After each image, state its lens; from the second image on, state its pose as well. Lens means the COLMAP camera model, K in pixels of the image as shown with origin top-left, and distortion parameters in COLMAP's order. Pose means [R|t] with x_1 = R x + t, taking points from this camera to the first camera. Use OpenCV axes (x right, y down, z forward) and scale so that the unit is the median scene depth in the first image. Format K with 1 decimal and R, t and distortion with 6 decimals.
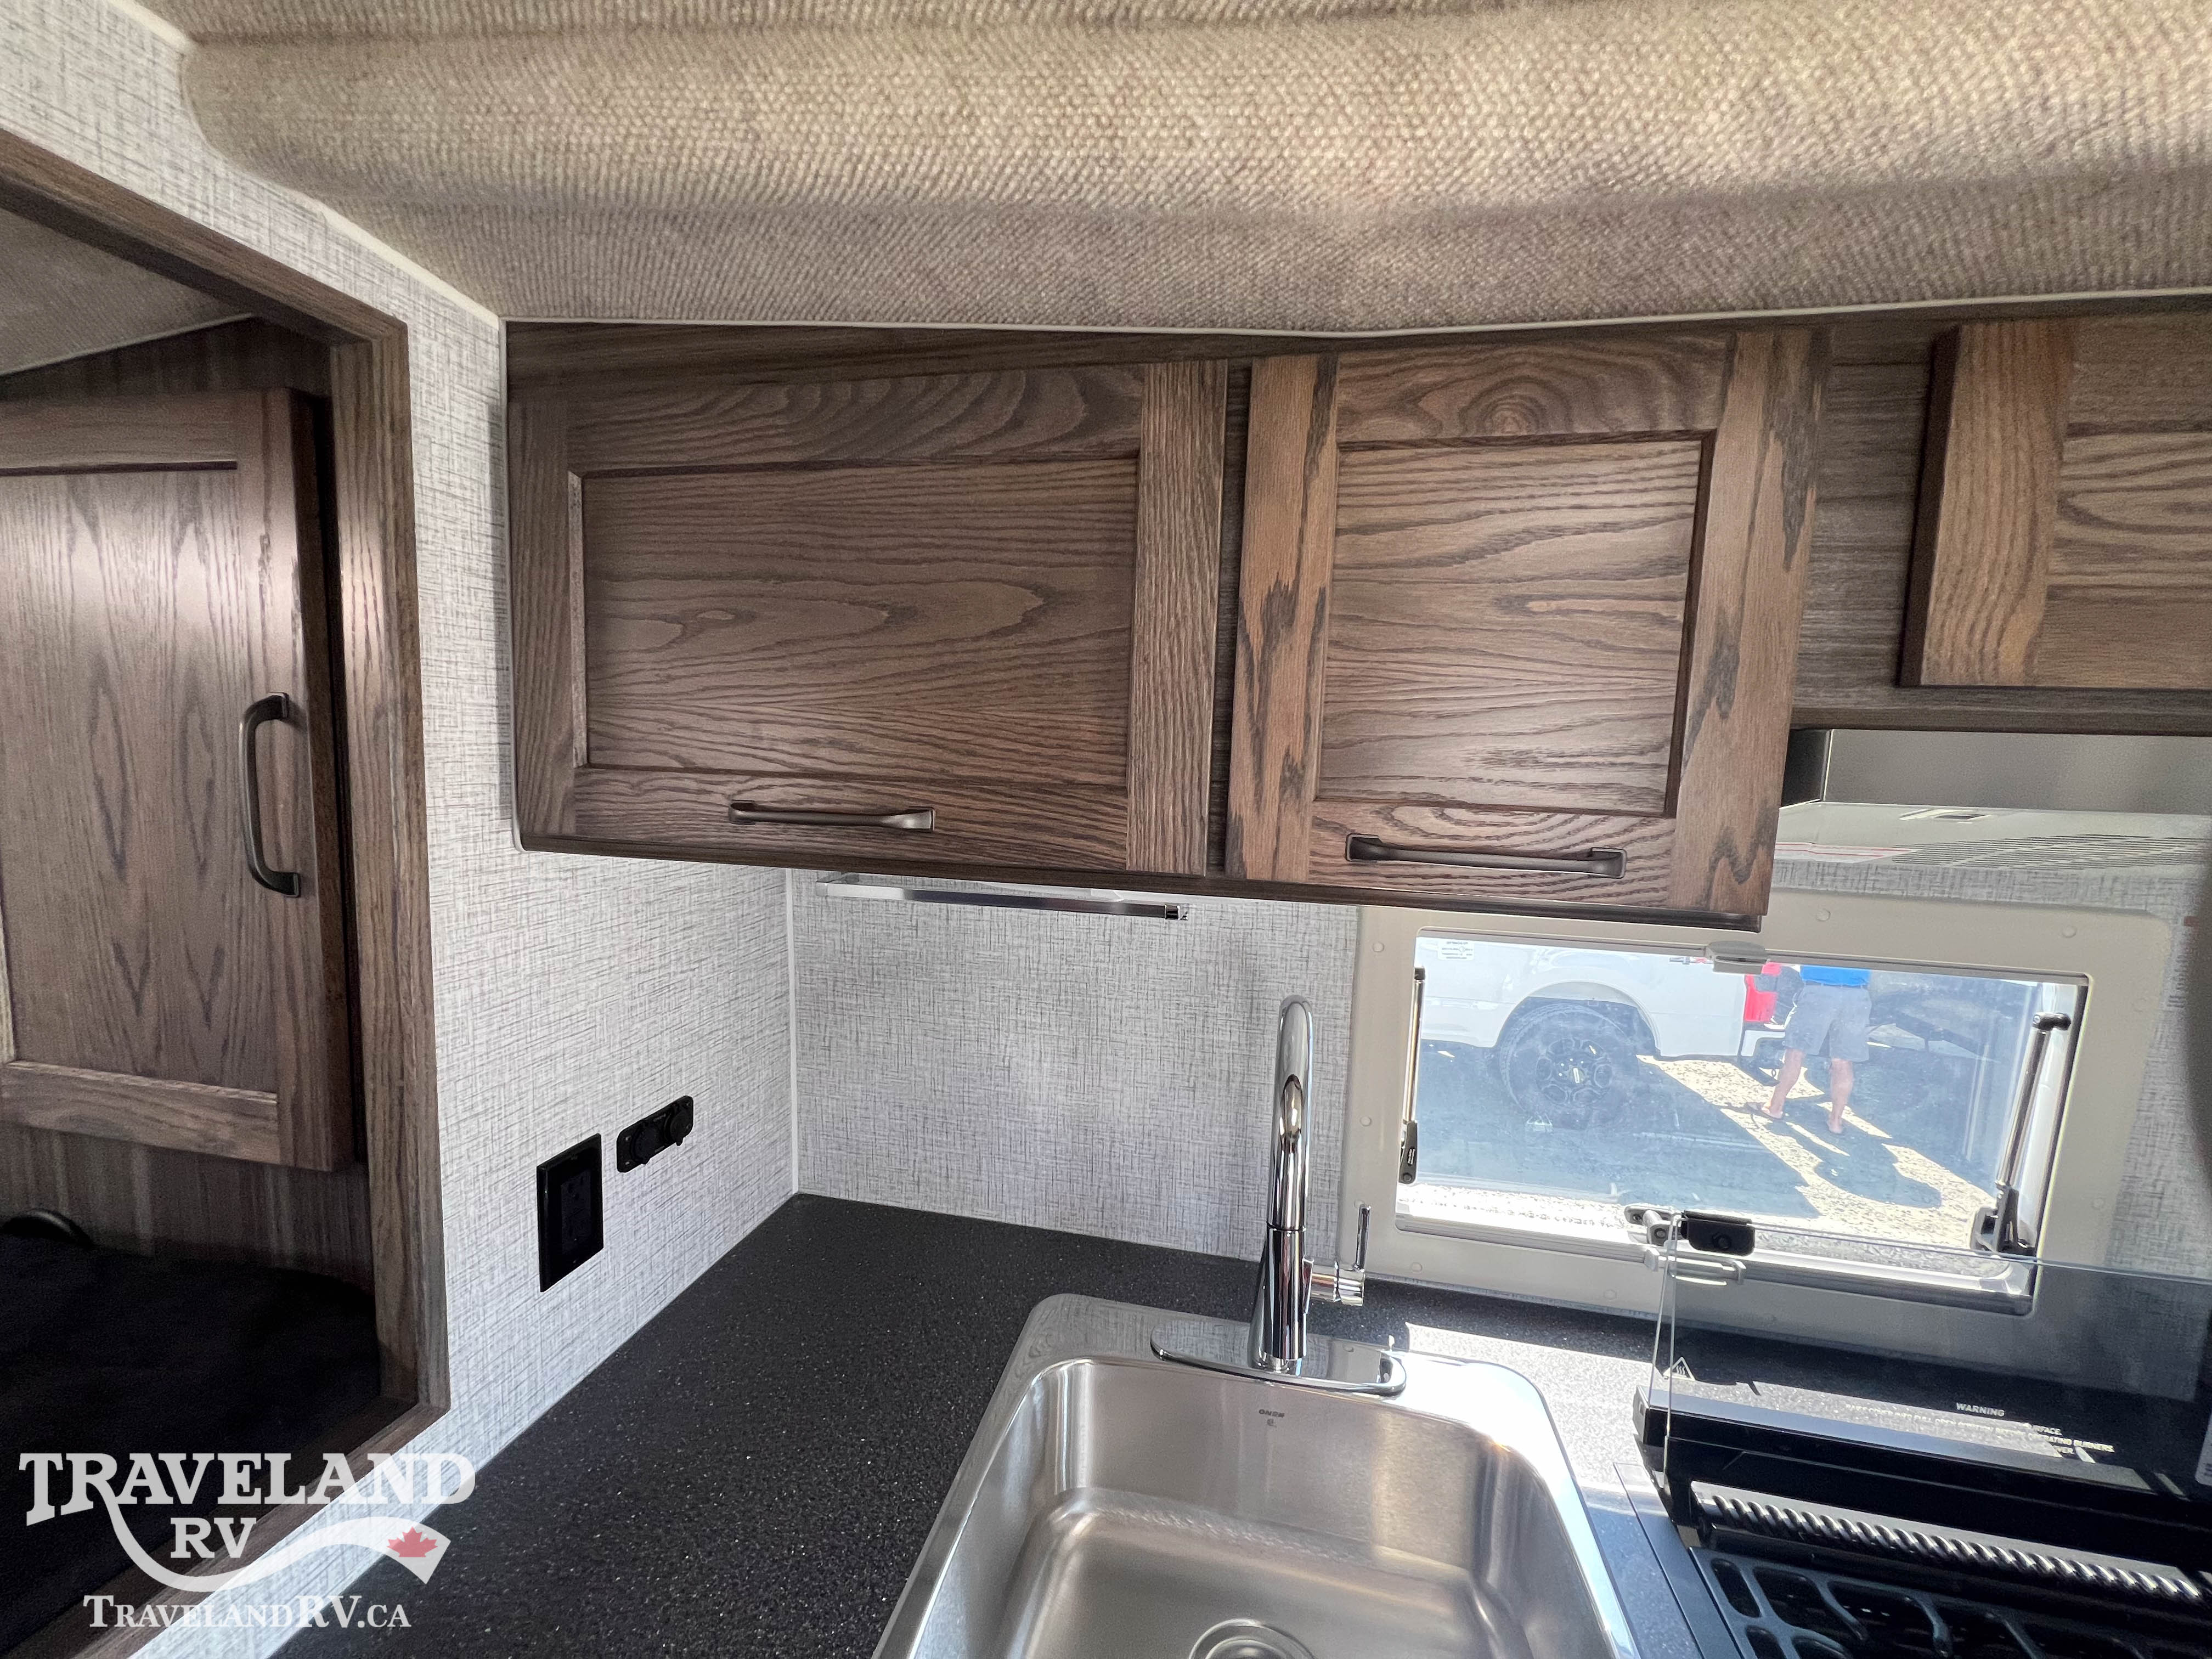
lens RADIAL K [[886.2, 0, 1101.5], [0, 886.2, 832.5], [0, 0, 1]] dist [-0.001958, 0.000467]
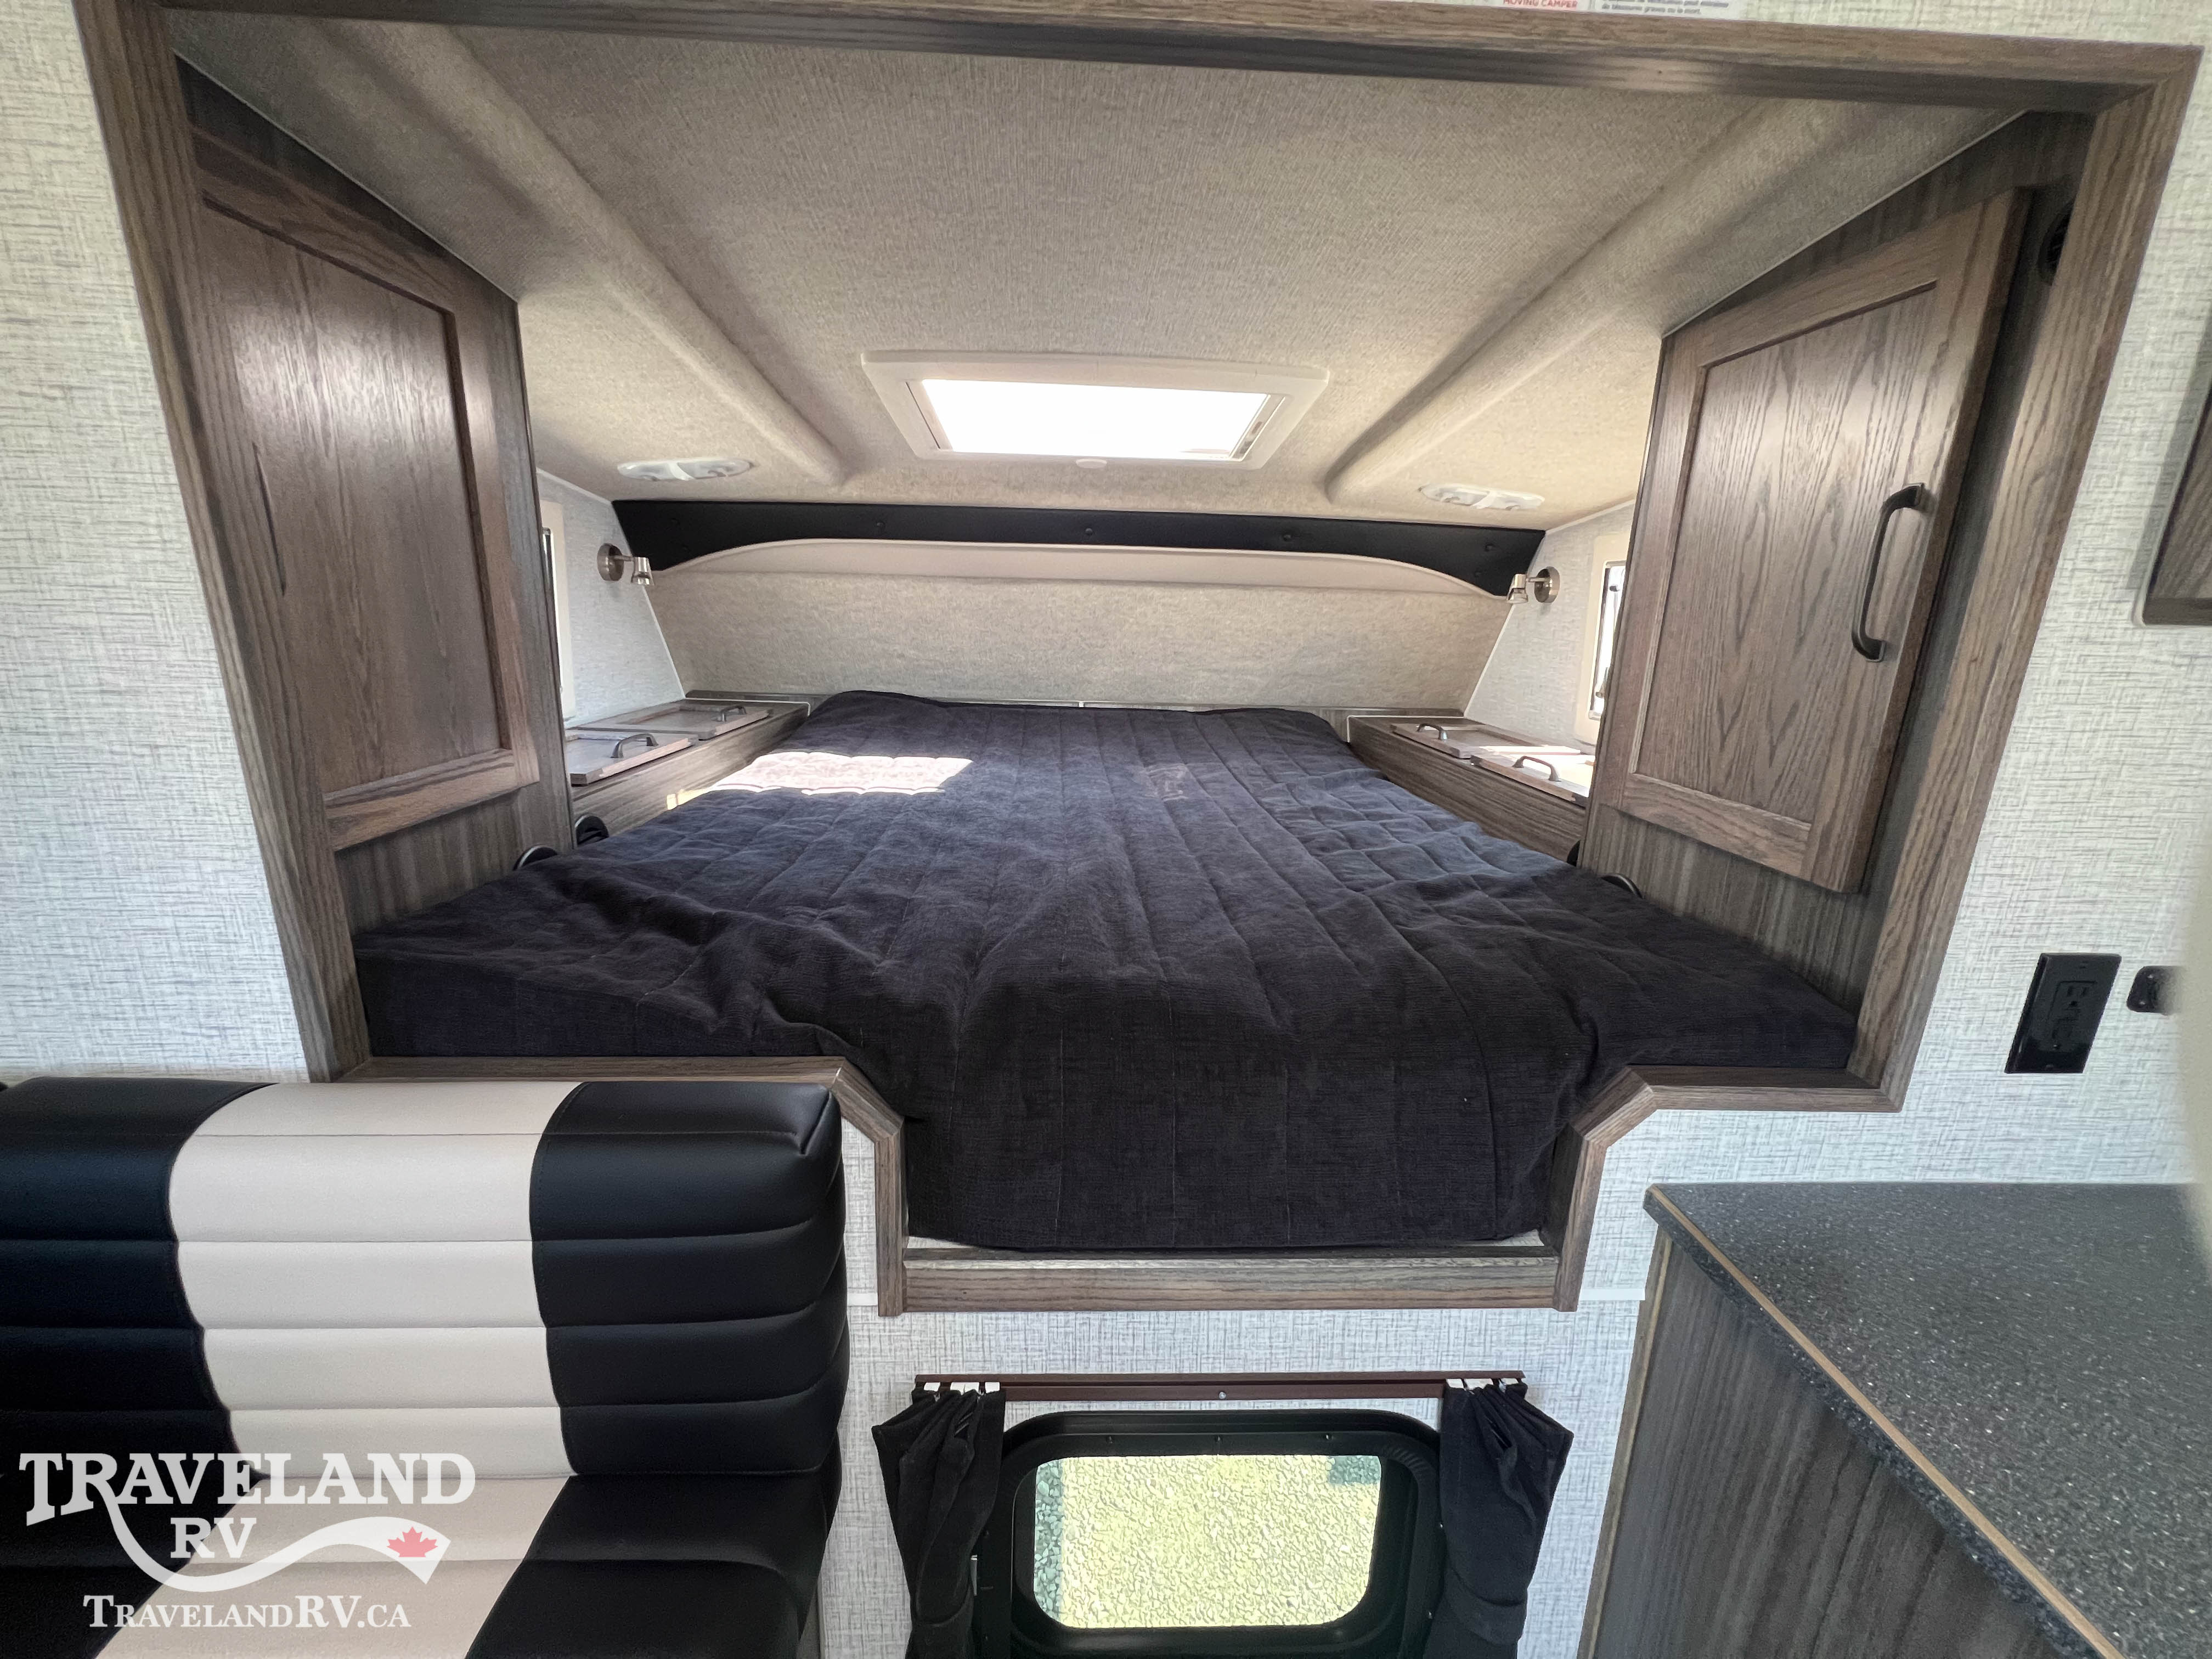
lens RADIAL K [[885.3, 0, 1103.1], [0, 885.3, 832.8], [0, 0, 1]] dist [-0.002909, 0.000741]
pose [[0.242837, 0.216519, -0.945595, 0.019690], [-0.115656, 0.974282, 0.193387, 0.180880], [0.963148, 0.062402, 0.261634, -0.301719]]
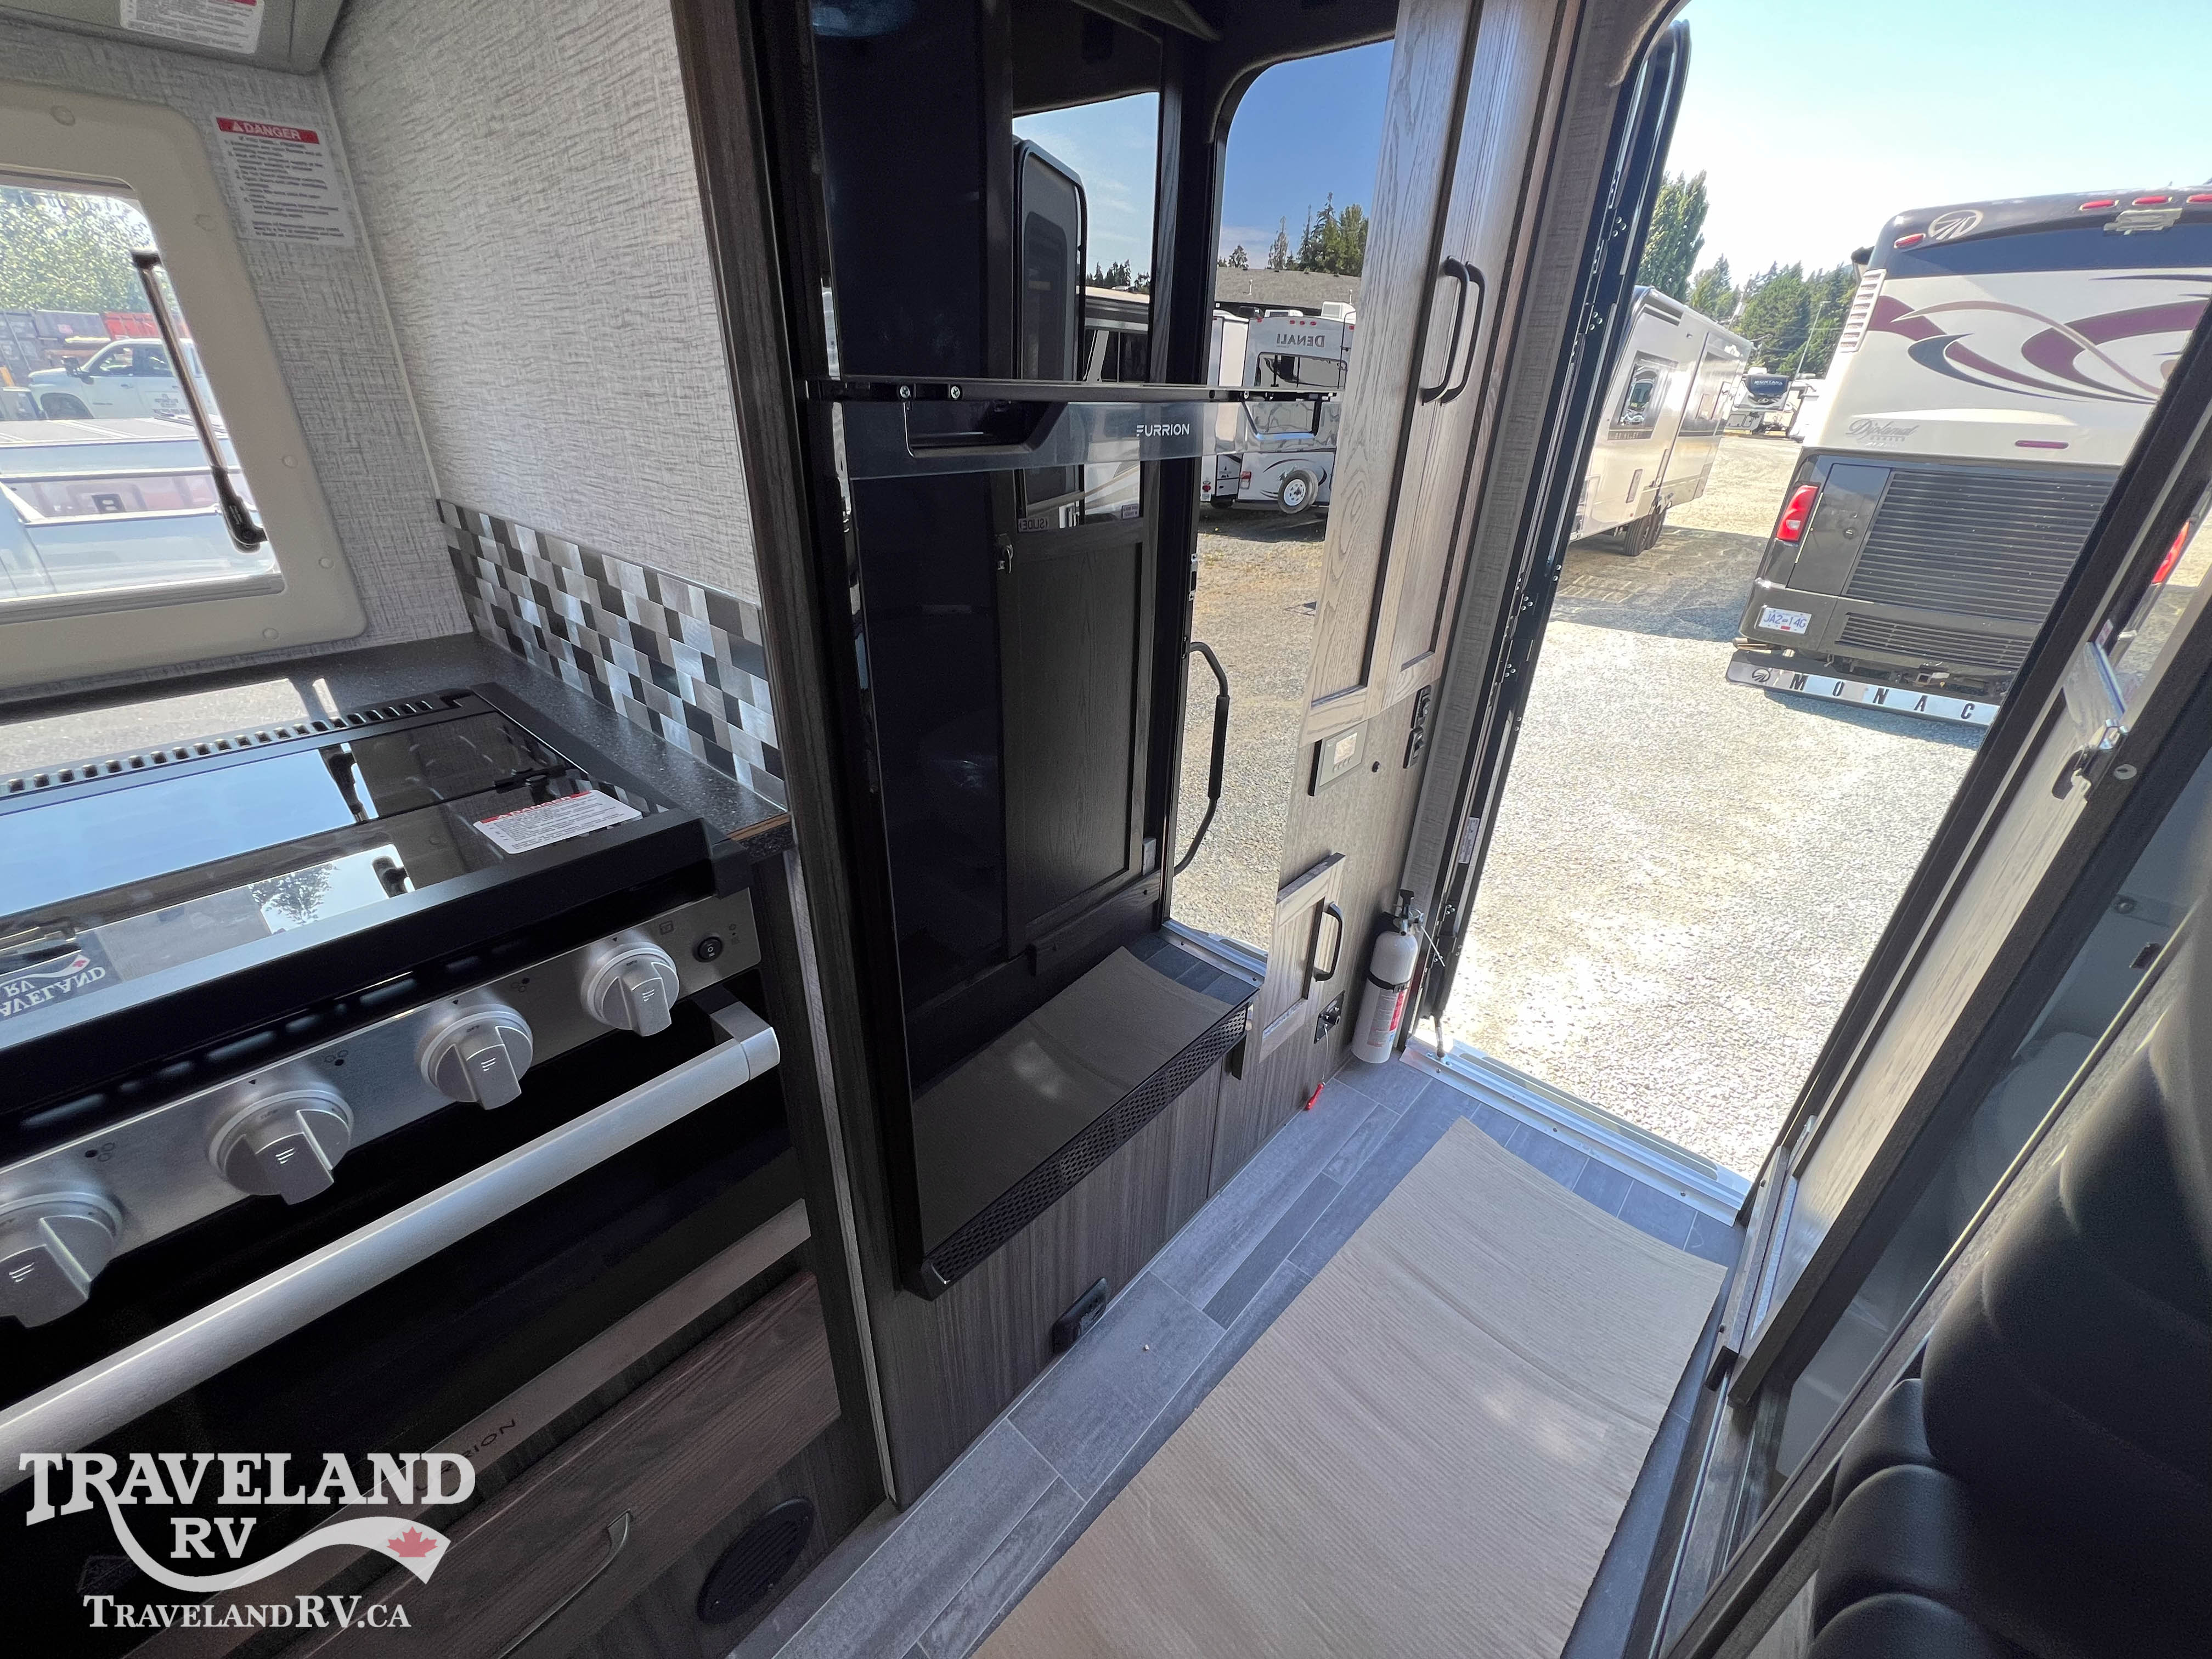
lens RADIAL K [[886.2, 0, 1098.9], [0, 886.2, 831.6], [0, 0, 1]] dist [-0.001958, 0.000467]
pose [[0.504338, -0.413217, 0.758218, 0.736385], [0.072476, 0.895227, 0.439676, 0.490343], [-0.860459, -0.166793, 0.481445, -0.474356]]
